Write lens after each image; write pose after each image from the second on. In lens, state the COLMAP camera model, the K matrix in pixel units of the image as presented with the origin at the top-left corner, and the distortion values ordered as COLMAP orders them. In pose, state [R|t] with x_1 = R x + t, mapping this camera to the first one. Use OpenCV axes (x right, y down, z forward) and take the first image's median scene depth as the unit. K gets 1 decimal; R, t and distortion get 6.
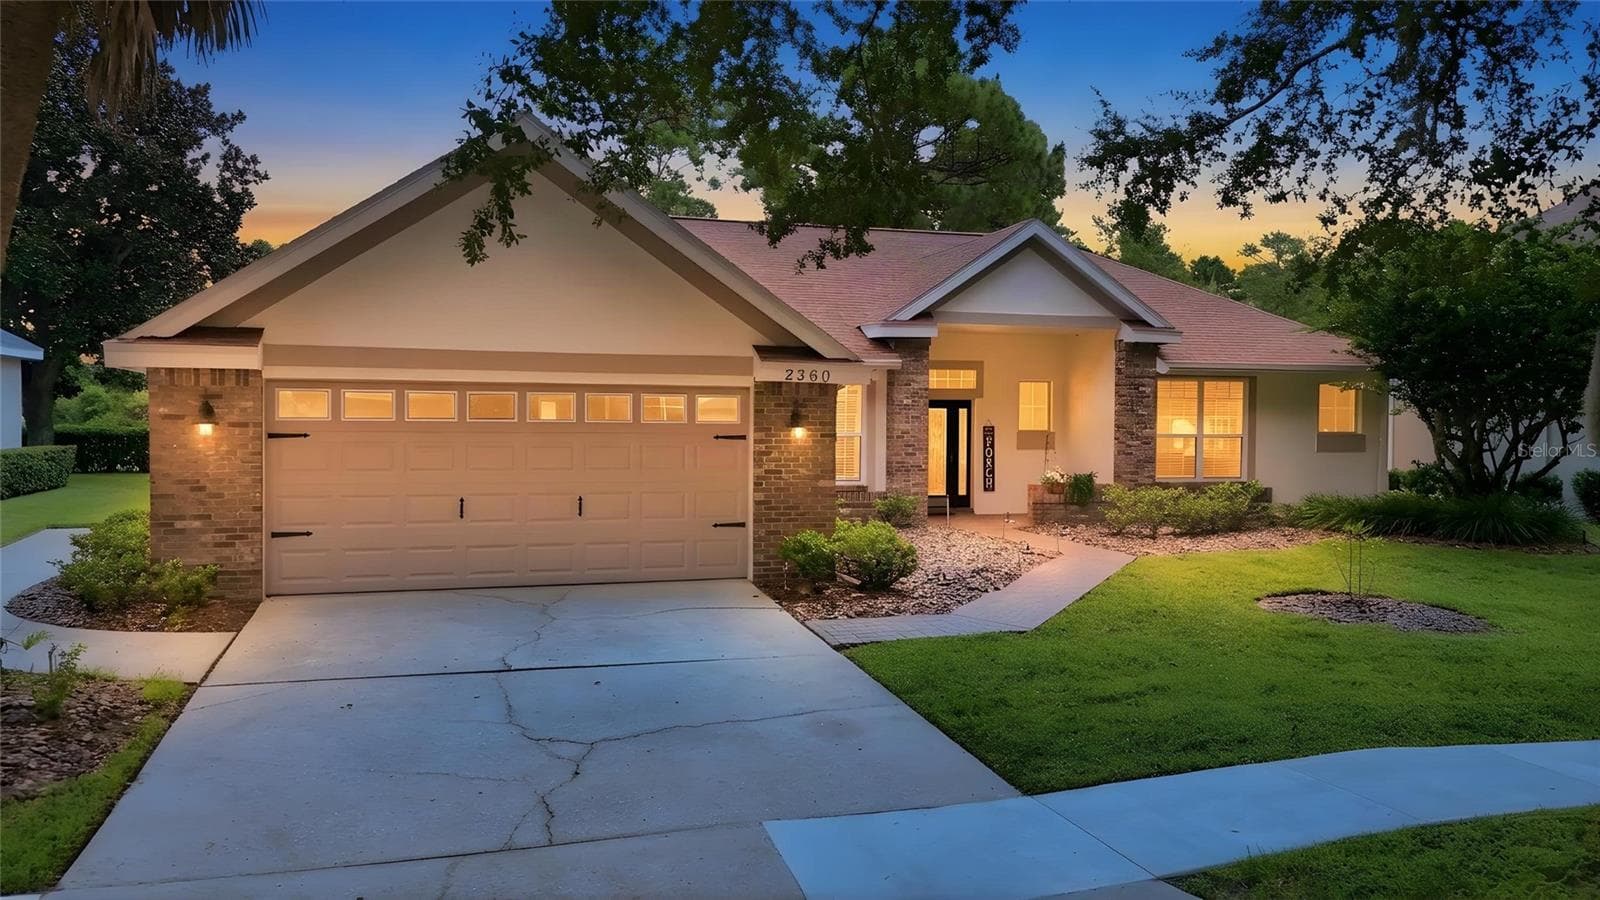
lens RADIAL K [[1189.3, 0, 797.7], [0, 1189.3, 443.7], [0, 0, 1]] dist [0.058368, -0.037875]
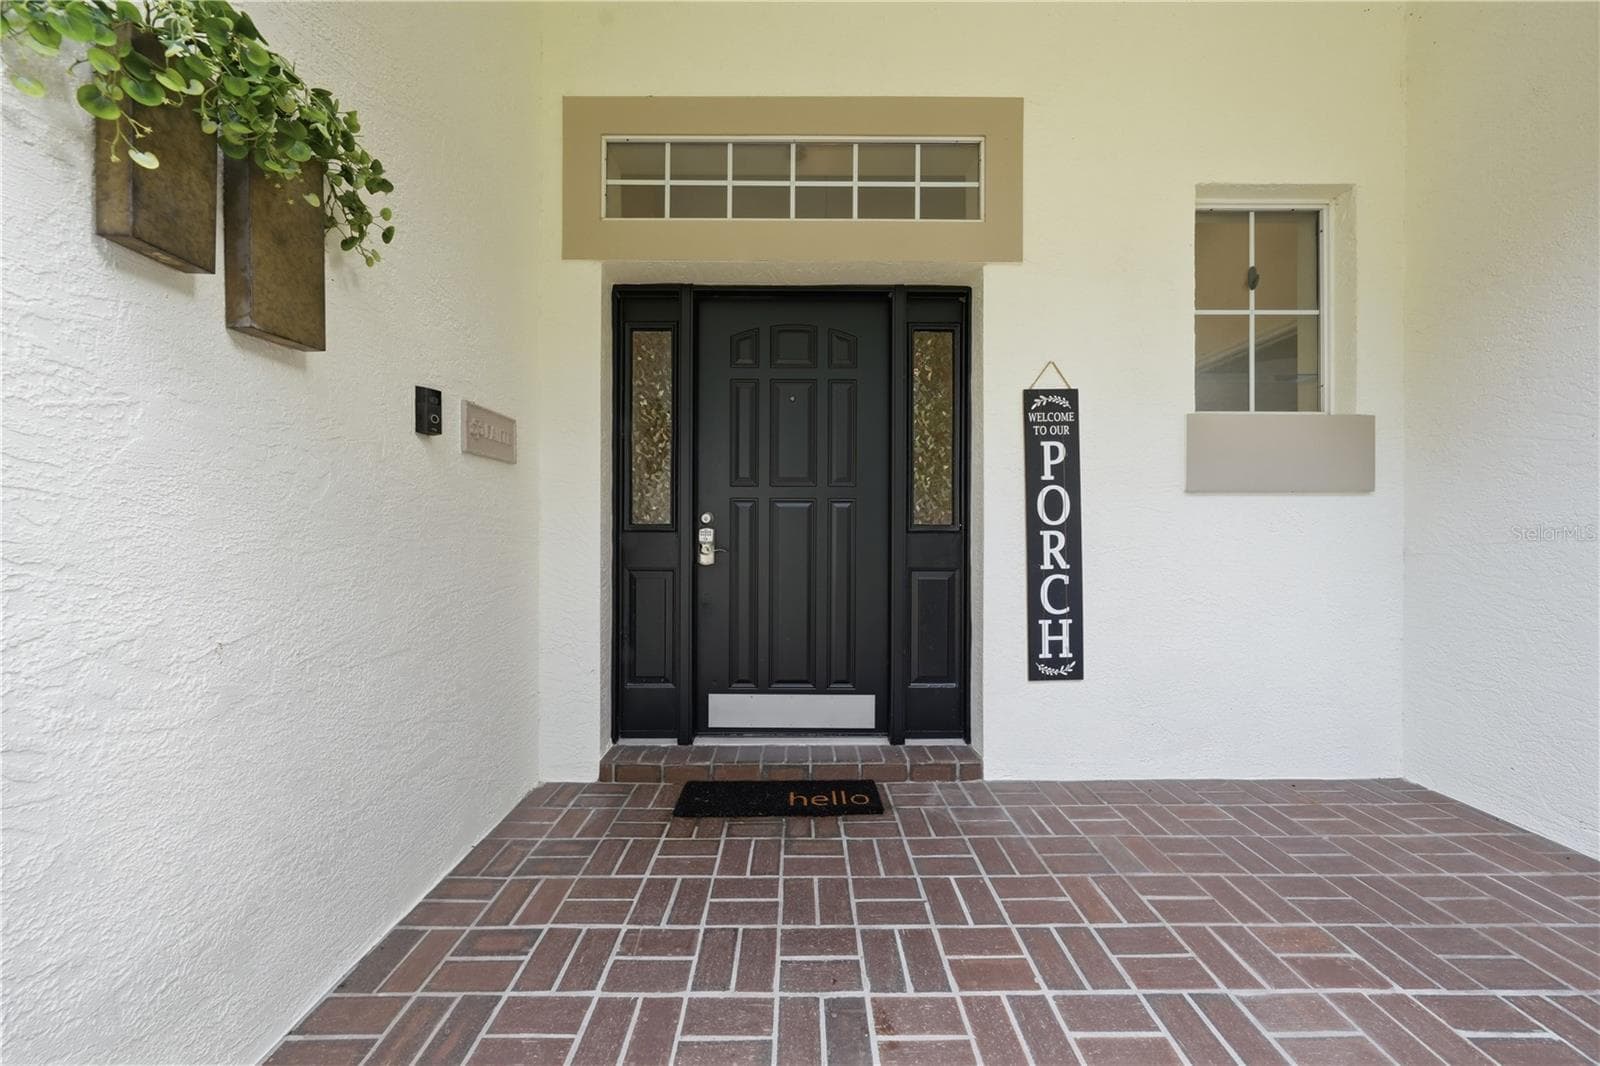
lens RADIAL K [[551.0, 0, 805.8], [0, 551.0, 536.2], [0, 0, 1]] dist [-0.008402, 0.000046]
pose [[0.957112, -0.002446, -0.289708, 0.249102], [-0.001886, 0.999891, -0.014674, 0.025329], [0.289712, 0.014591, 0.957003, 1.515665]]
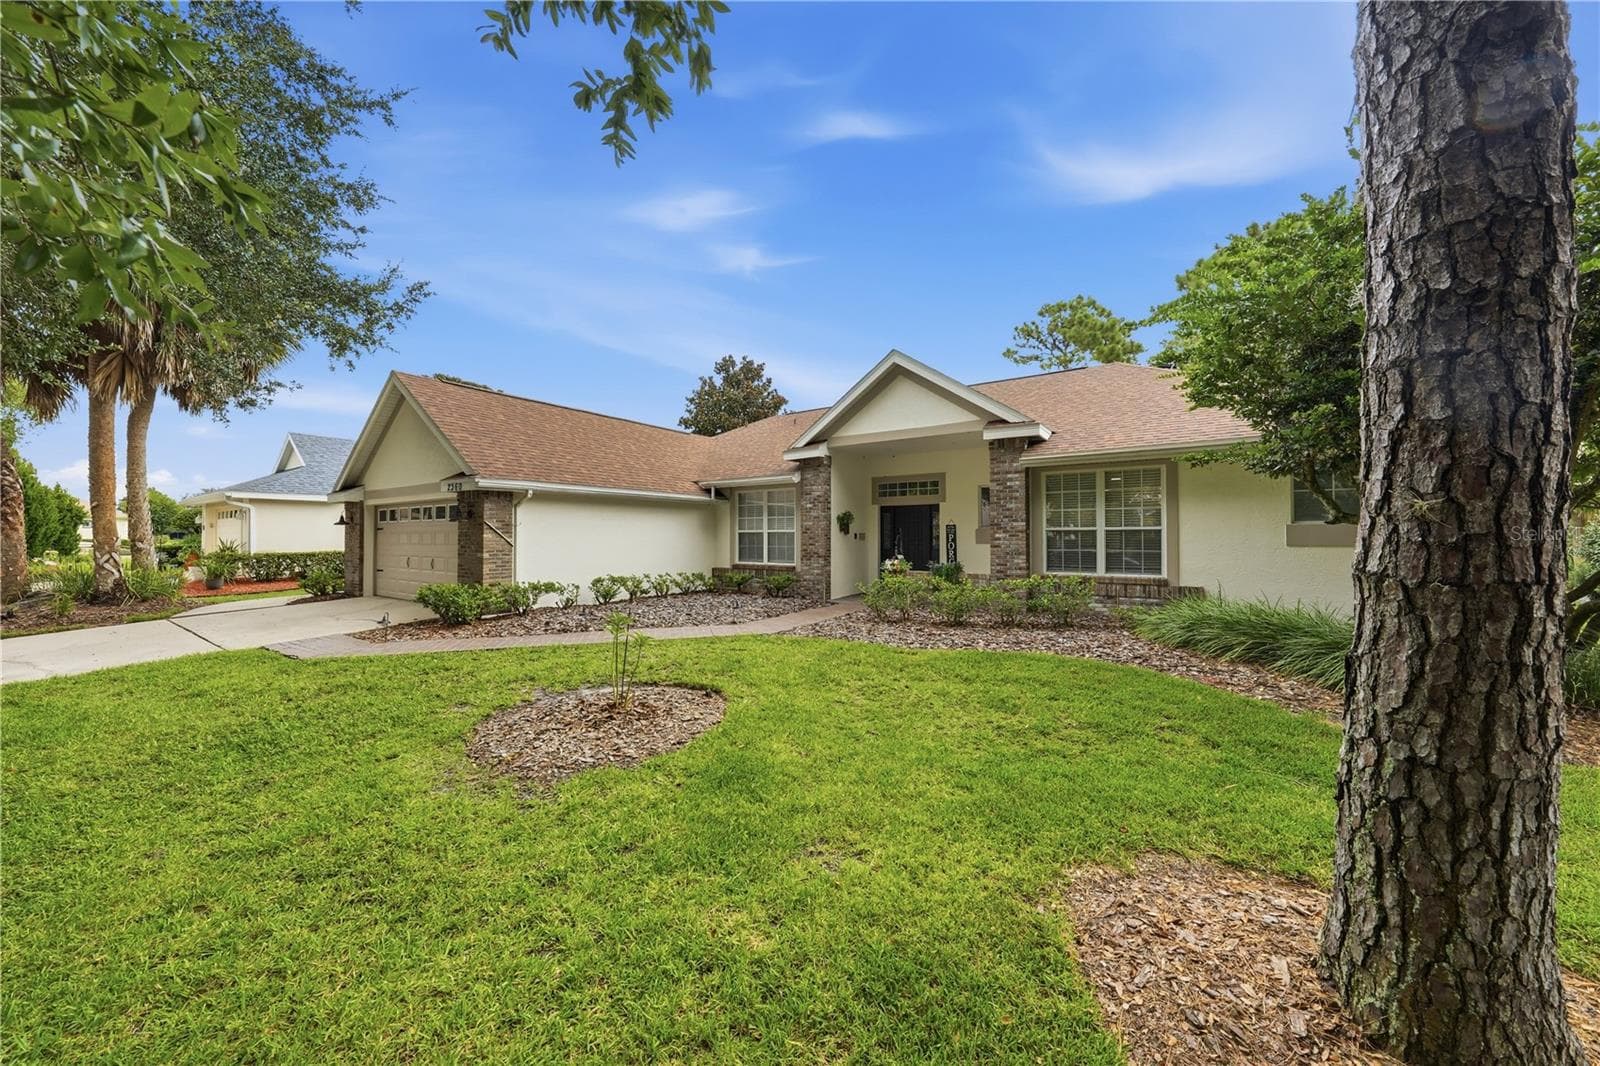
lens RADIAL K [[558.2, 0, 802.1], [0, 558.2, 530.1], [0, 0, 1]] dist [-0.002340, -0.000059]
pose [[0.625304, -0.018512, -0.780162, 0.881881], [-0.011724, 0.999383, -0.033110, 0.020827], [0.780293, 0.029850, 0.624701, 0.880837]]
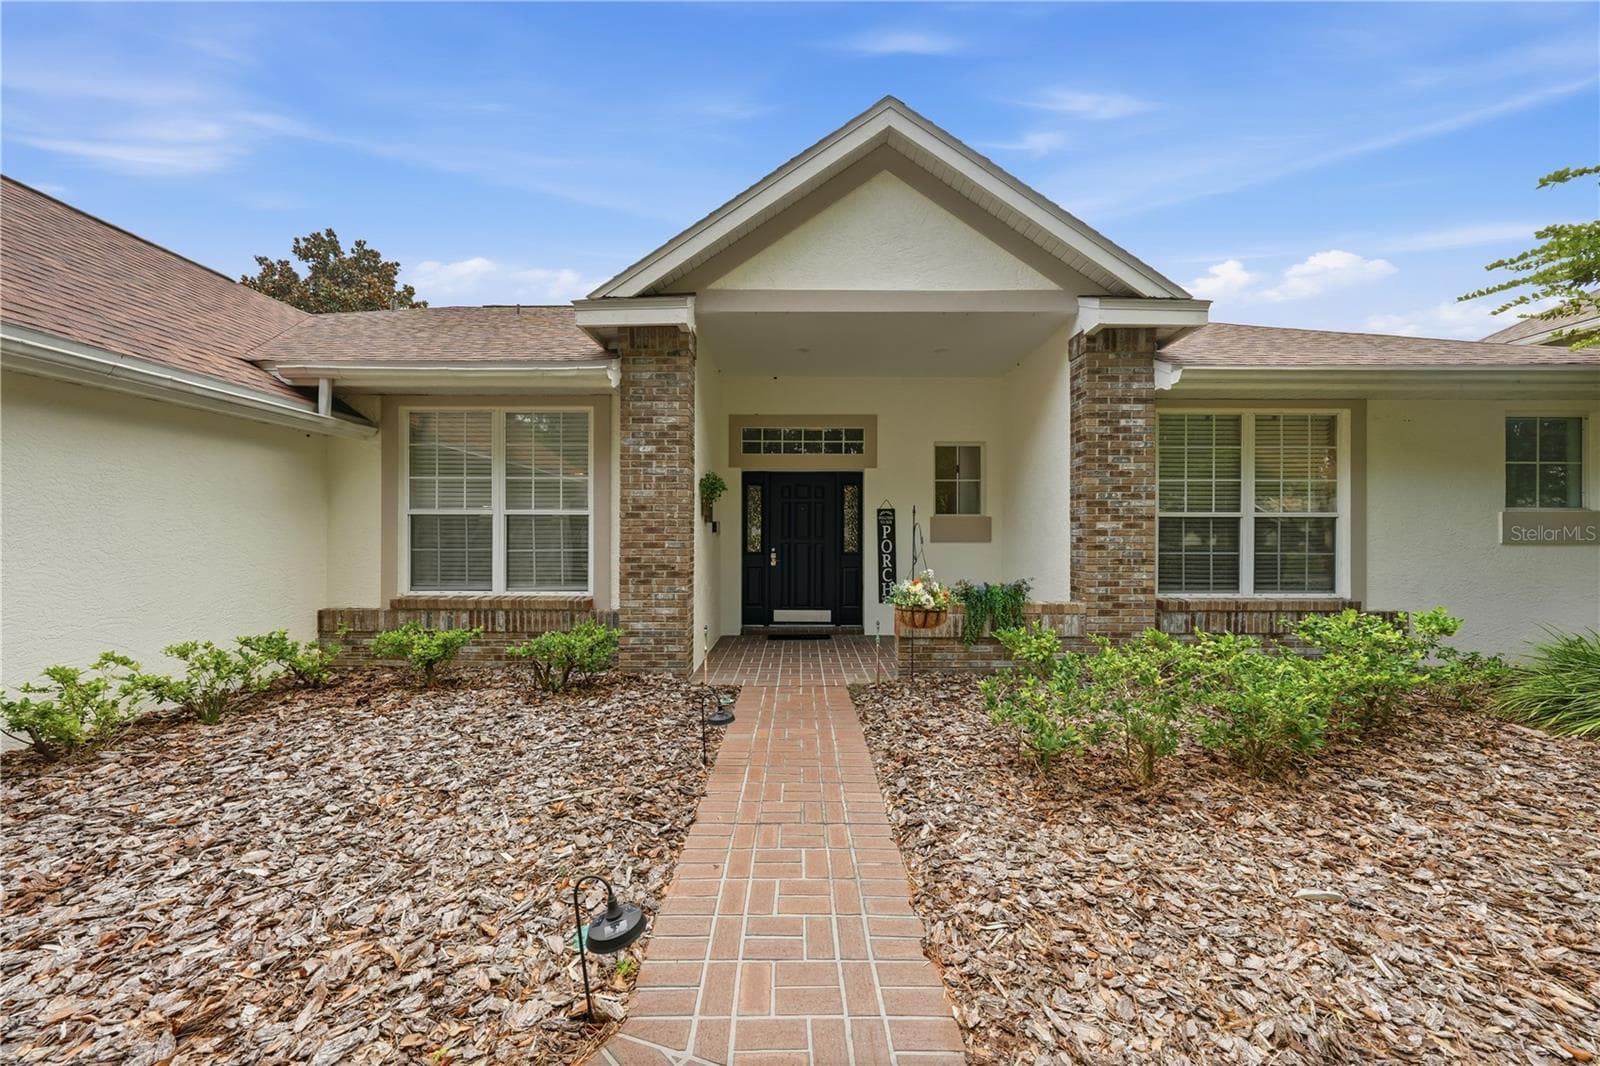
lens RADIAL K [[551.0, 0, 805.8], [0, 551.0, 536.2], [0, 0, 1]] dist [-0.008402, 0.000046]
pose [[0.958805, -0.005853, -0.284006, 0.352373], [-0.001398, 0.999678, -0.025321, 0.016671], [0.284063, 0.024675, 0.958488, 1.158318]]
